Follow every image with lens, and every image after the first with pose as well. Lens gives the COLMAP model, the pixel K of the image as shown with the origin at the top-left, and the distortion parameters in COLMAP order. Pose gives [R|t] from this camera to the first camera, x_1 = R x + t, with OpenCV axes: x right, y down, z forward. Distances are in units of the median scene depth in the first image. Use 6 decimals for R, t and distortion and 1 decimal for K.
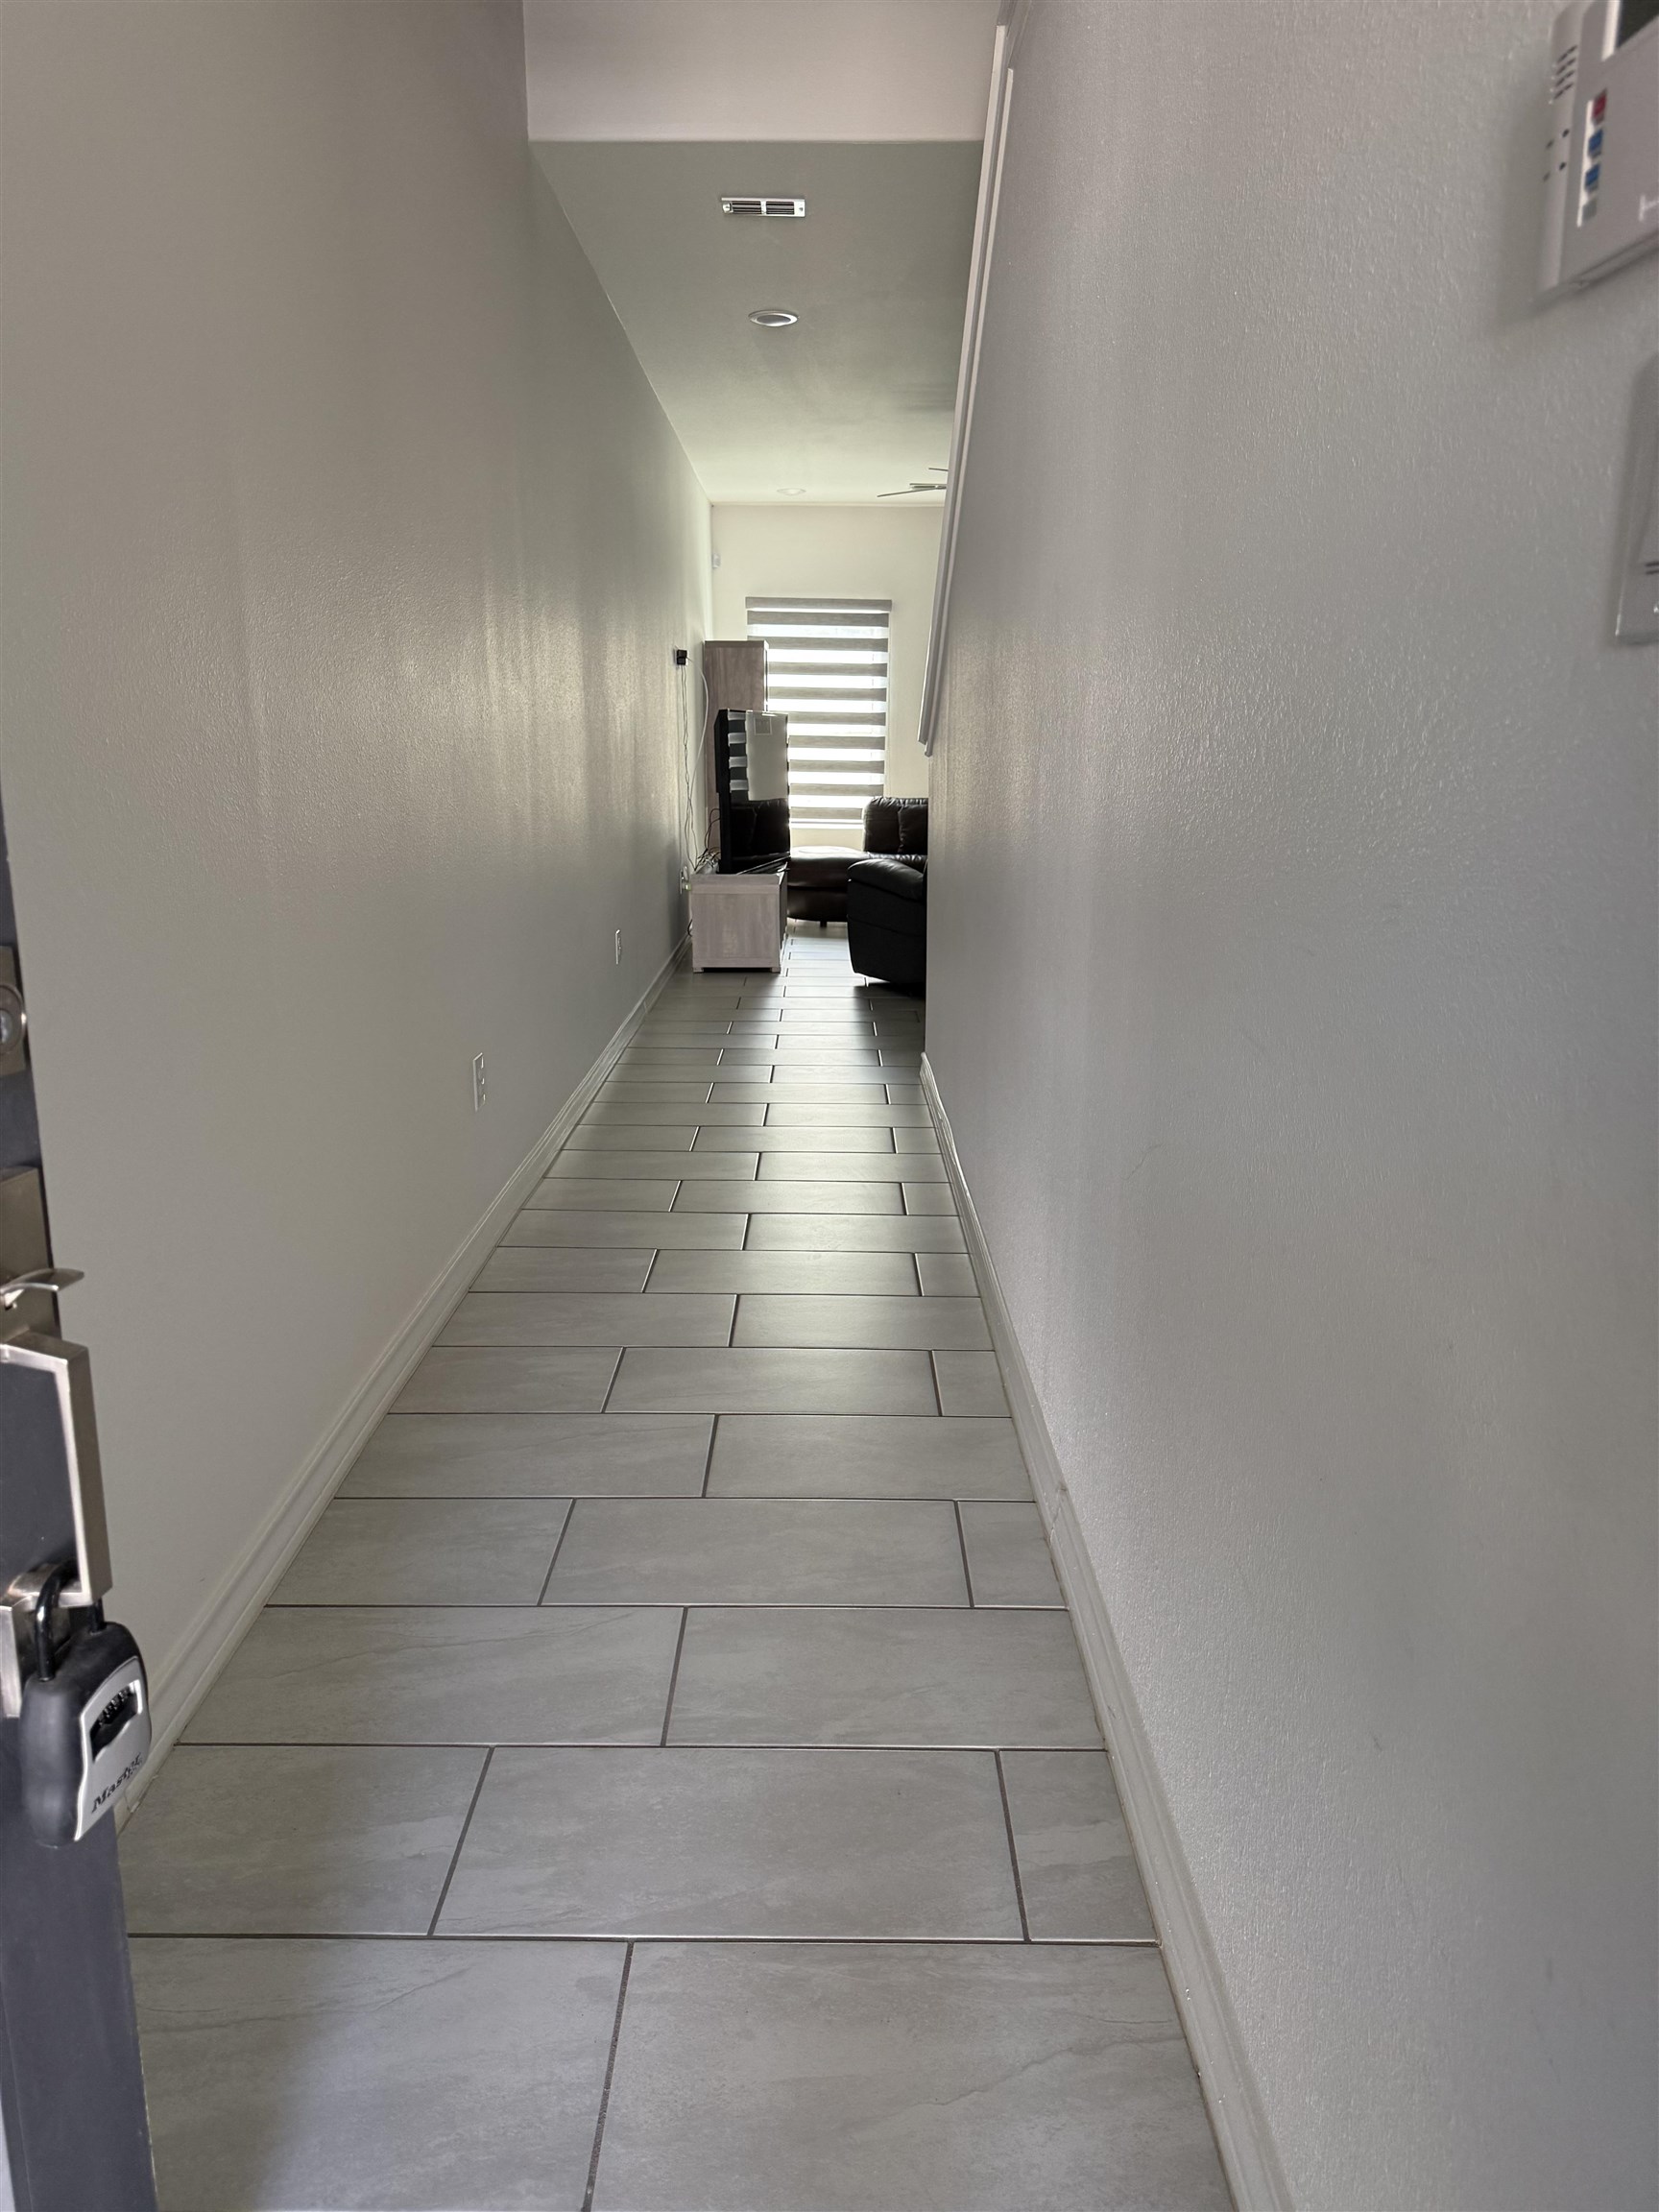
lens RADIAL K [[1590.0, 0, 829.5], [0, 1590.0, 1106.0], [0, 0, 1]] dist [0.003463, 0.000328]
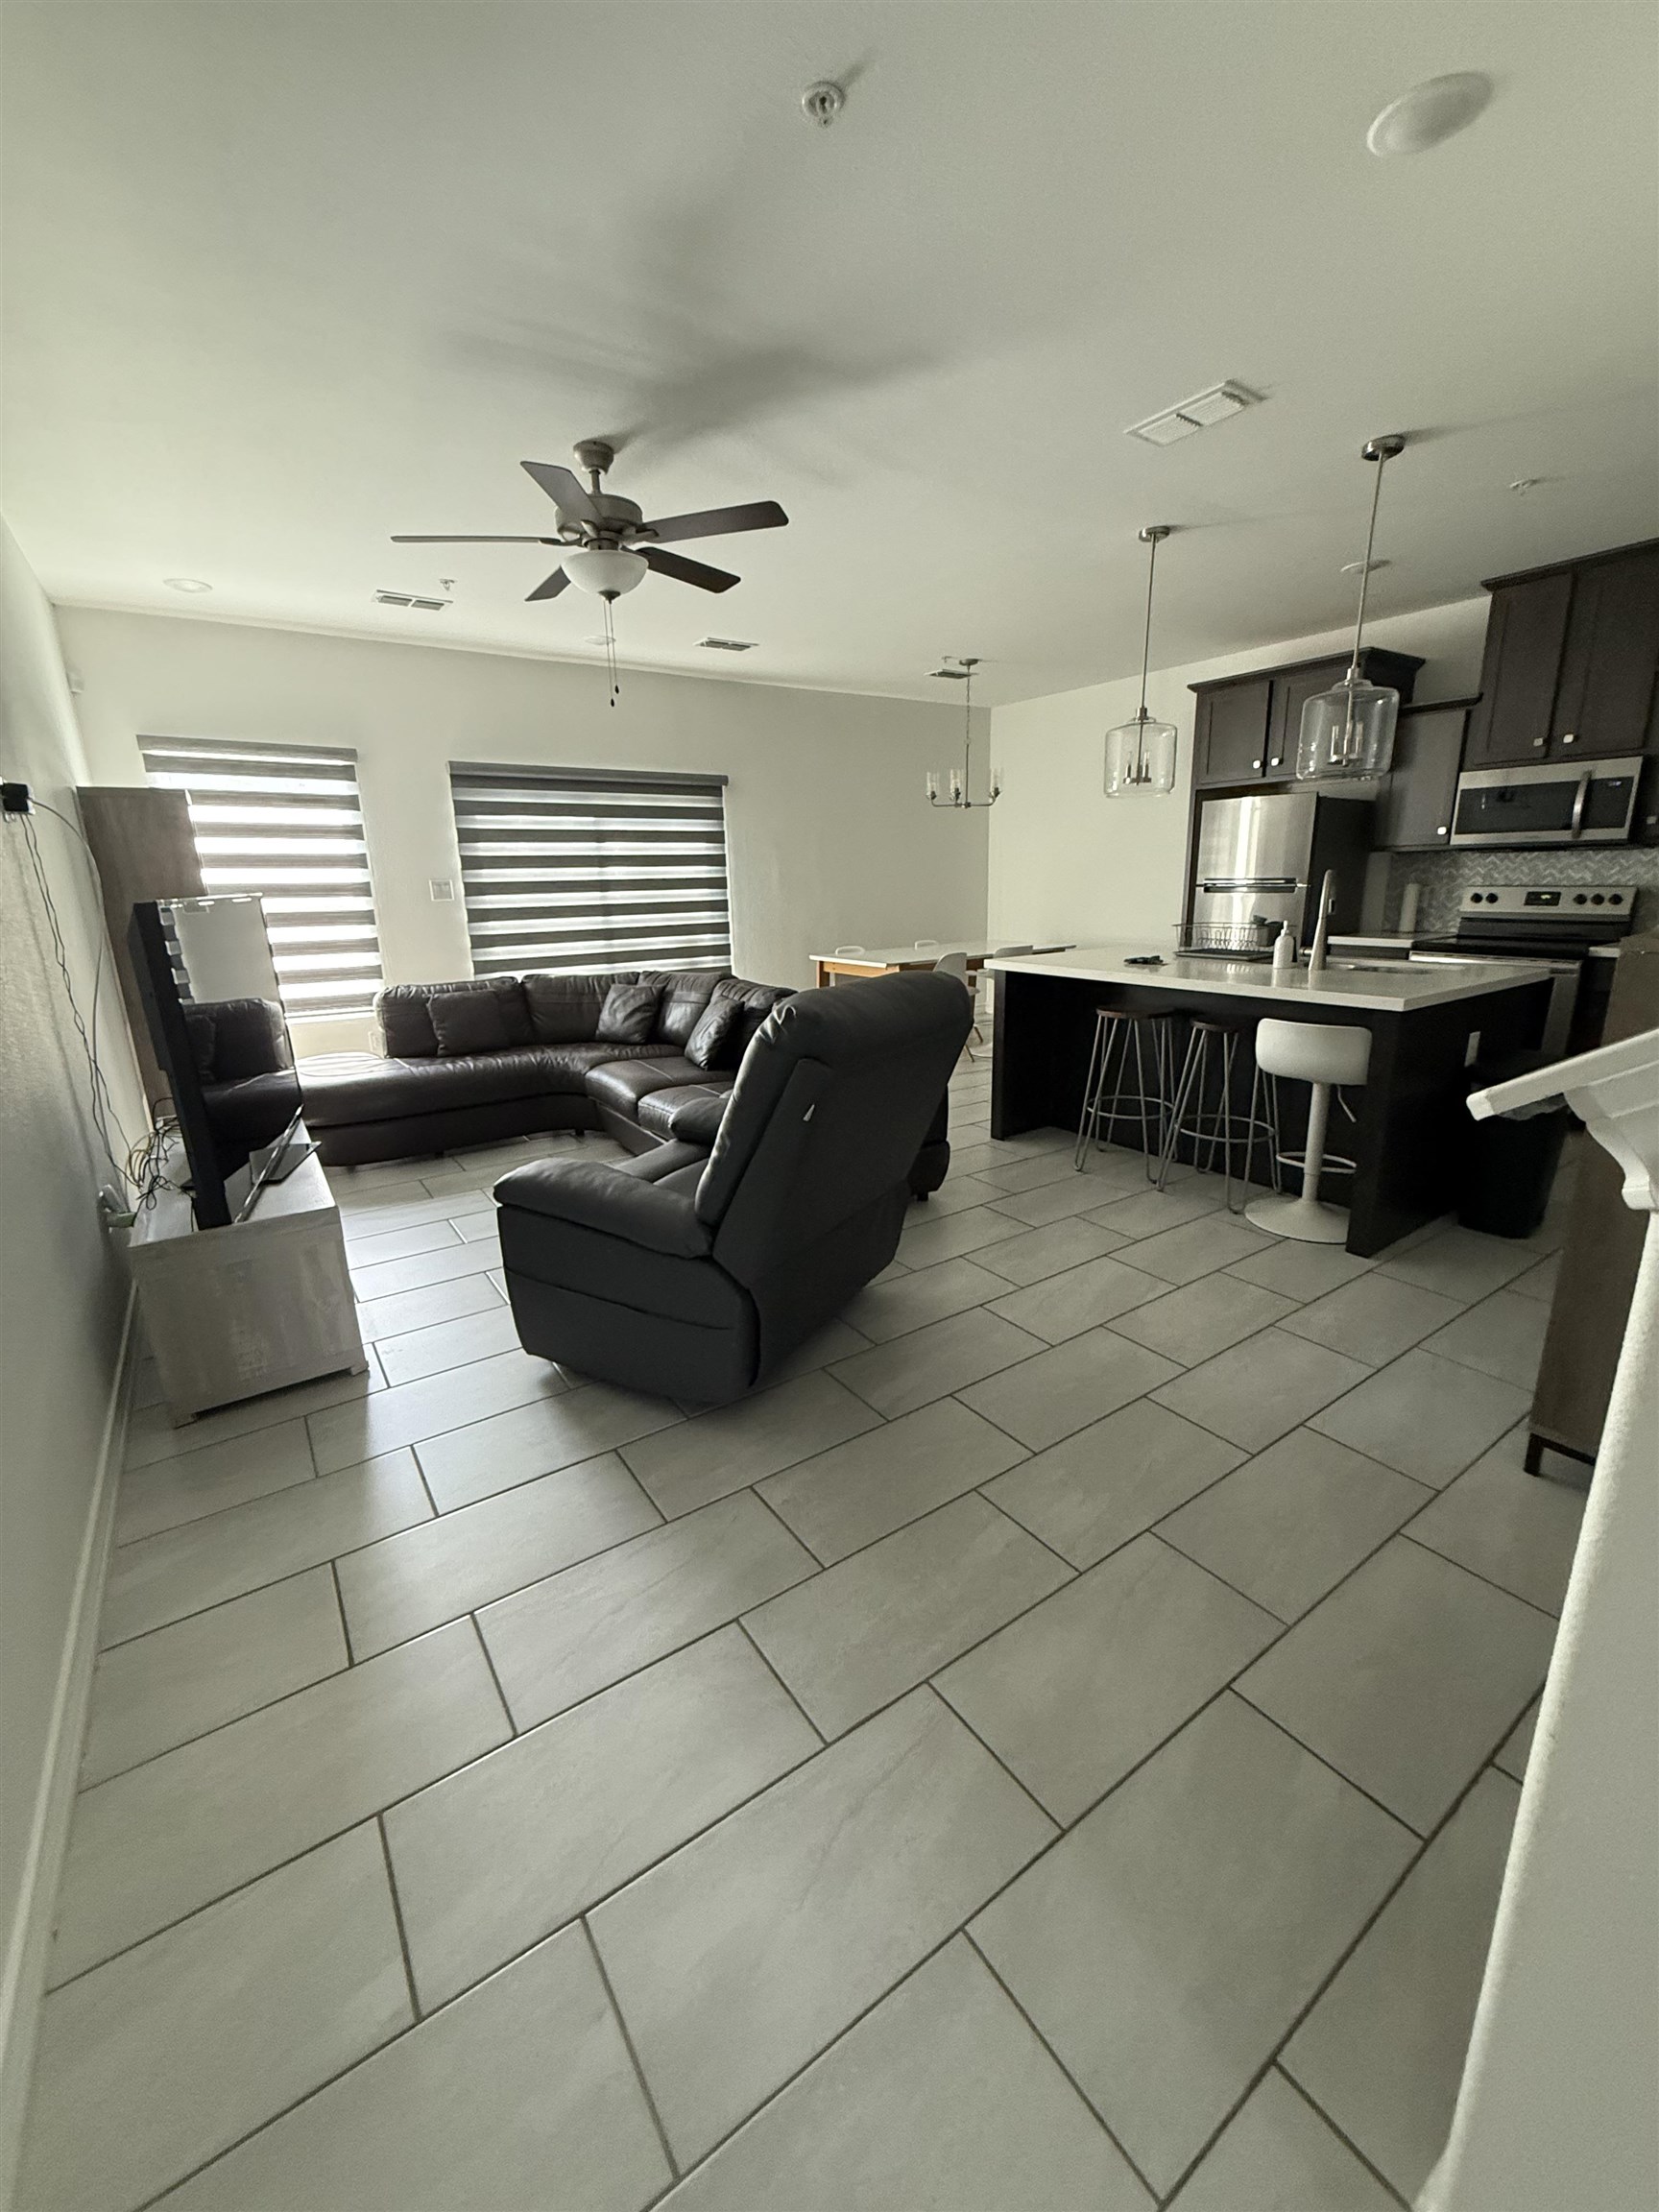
lens RADIAL K [[884.4, 0, 835.6], [0, 884.4, 1094.6], [0, 0, 1]] dist [0.002197, 0.000007]
pose [[0.822211, -0.159210, 0.546462, -0.038545], [0.151848, 0.986642, 0.058984, -0.133112], [-0.548553, 0.034482, 0.835404, 0.498889]]
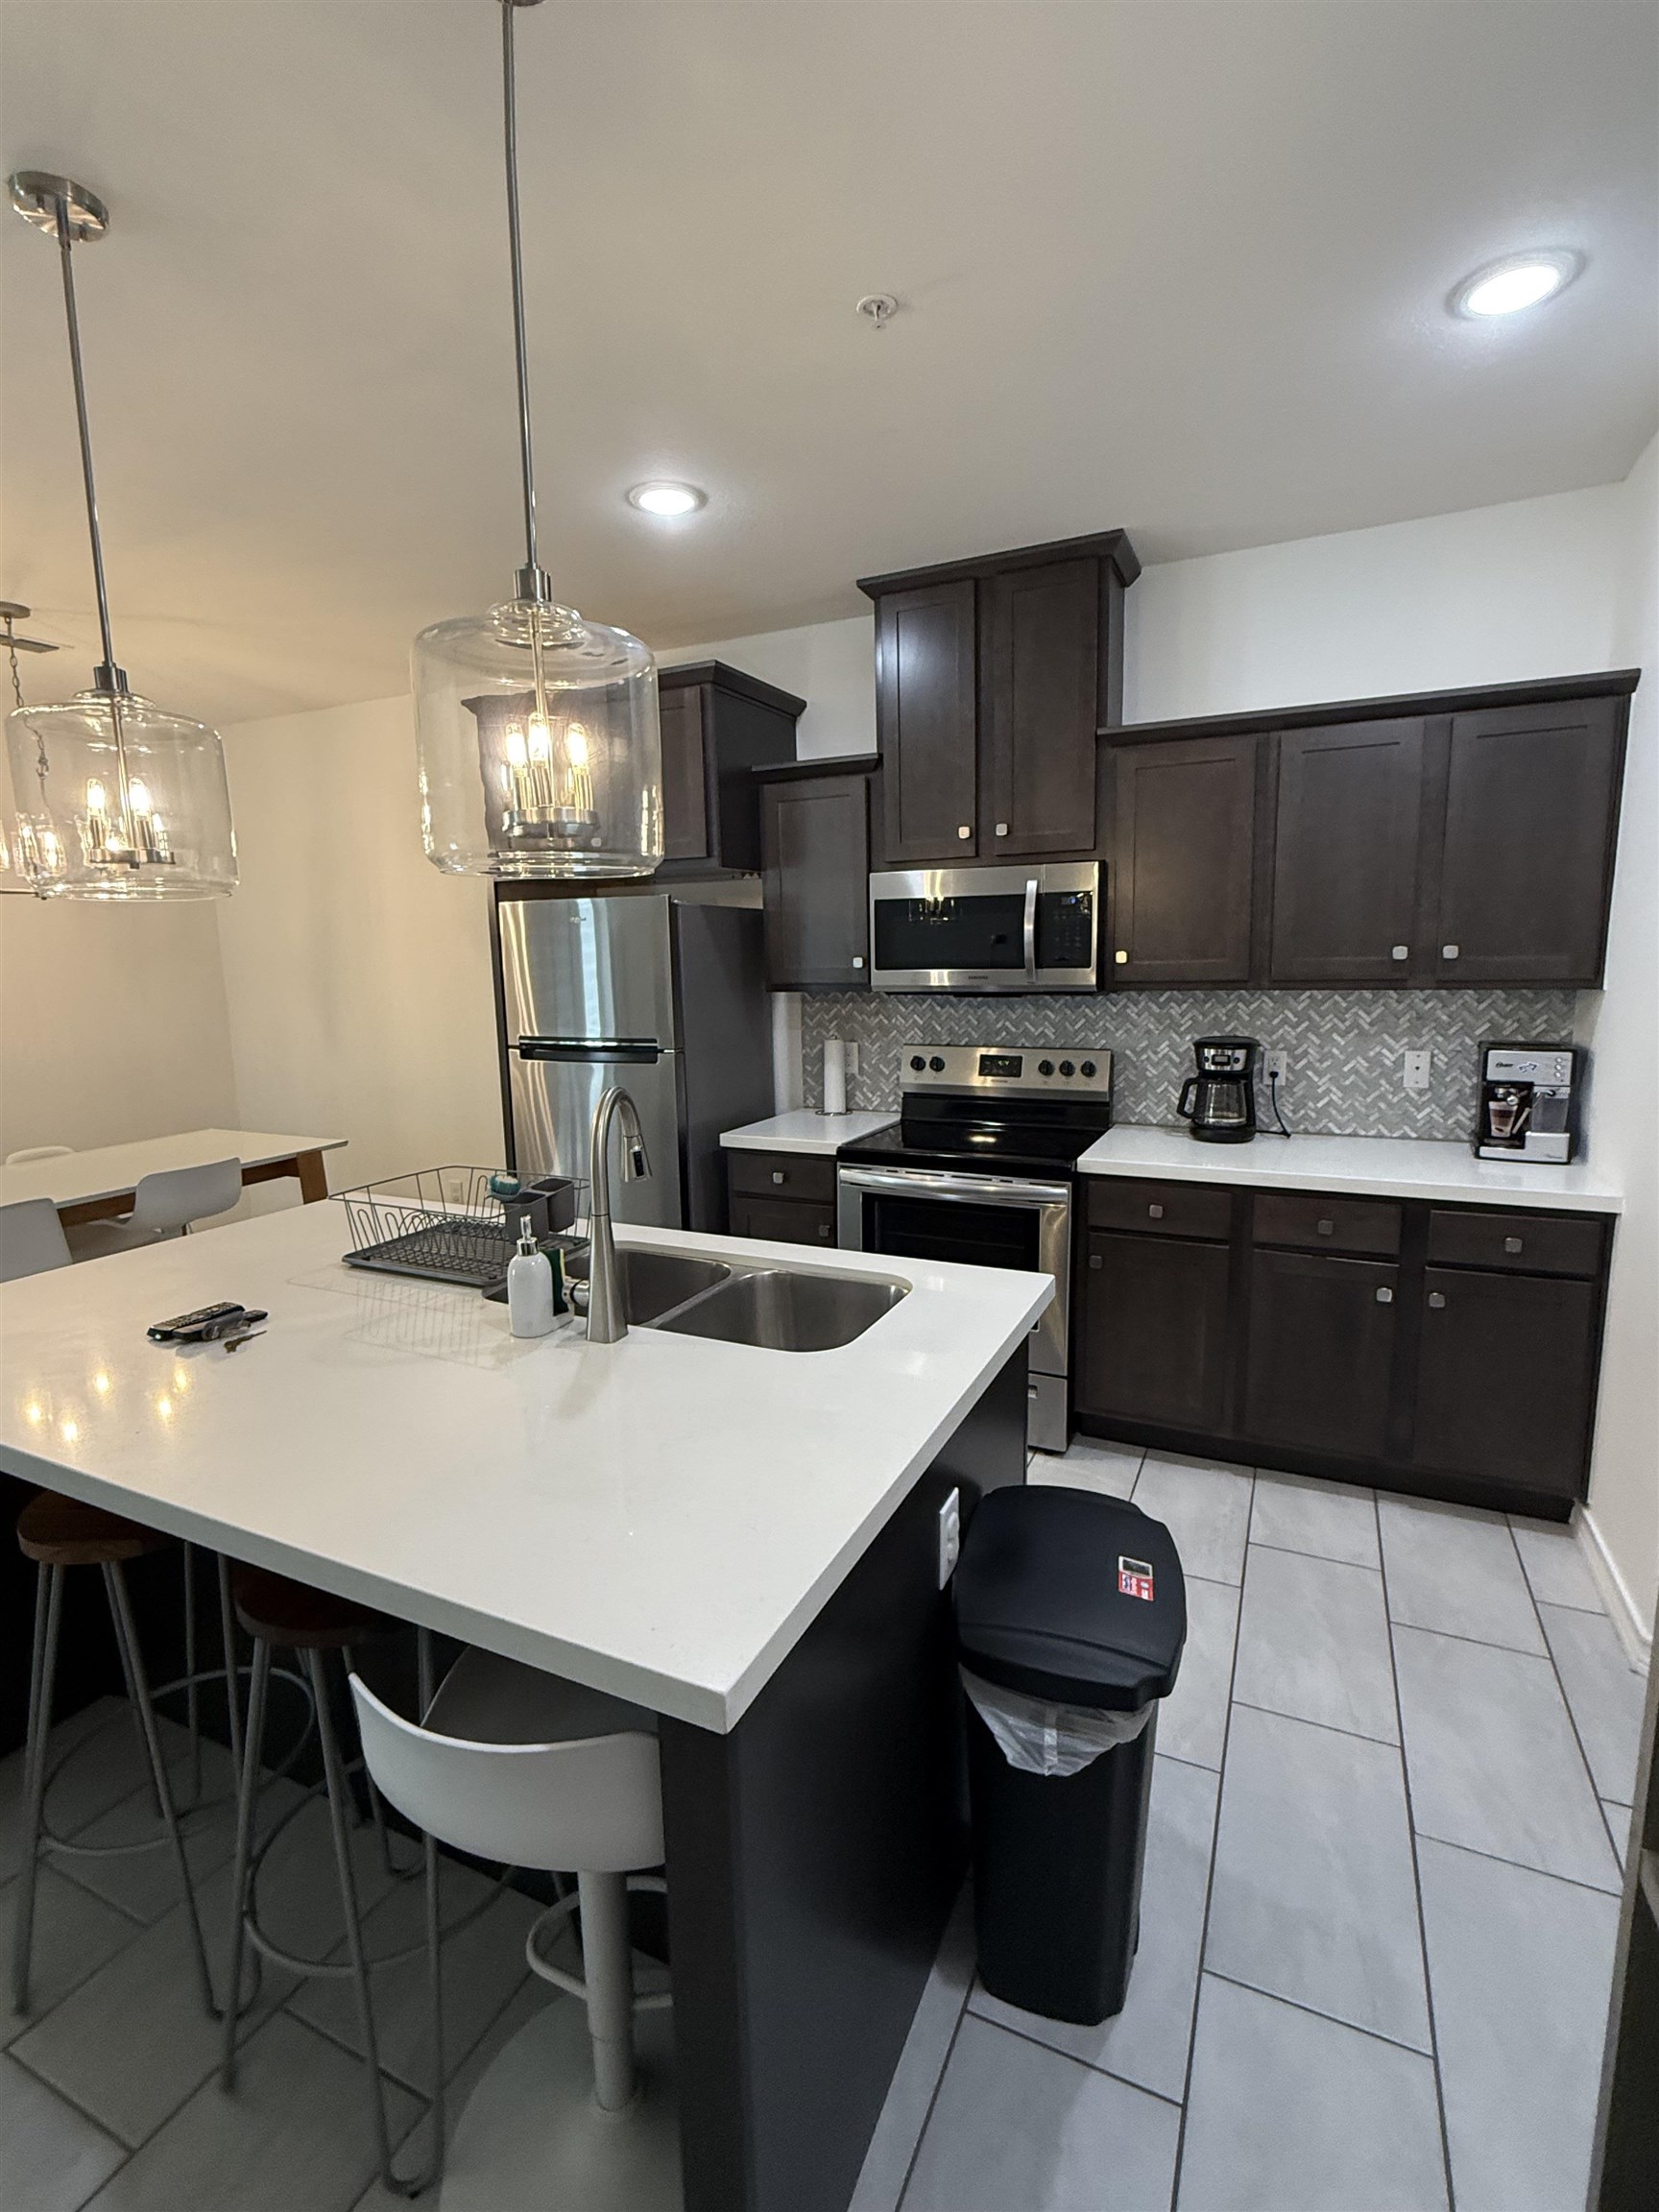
lens RADIAL K [[1031.8, 0, 829.5], [0, 1031.8, 1106.0], [0, 0, 1]] dist [-0.000261, -0.000498]
pose [[0.426392, -0.145566, 0.892749, 0.184187], [0.224353, 0.973145, 0.051521, -0.167538], [-0.876274, 0.178323, 0.447600, 0.572156]]
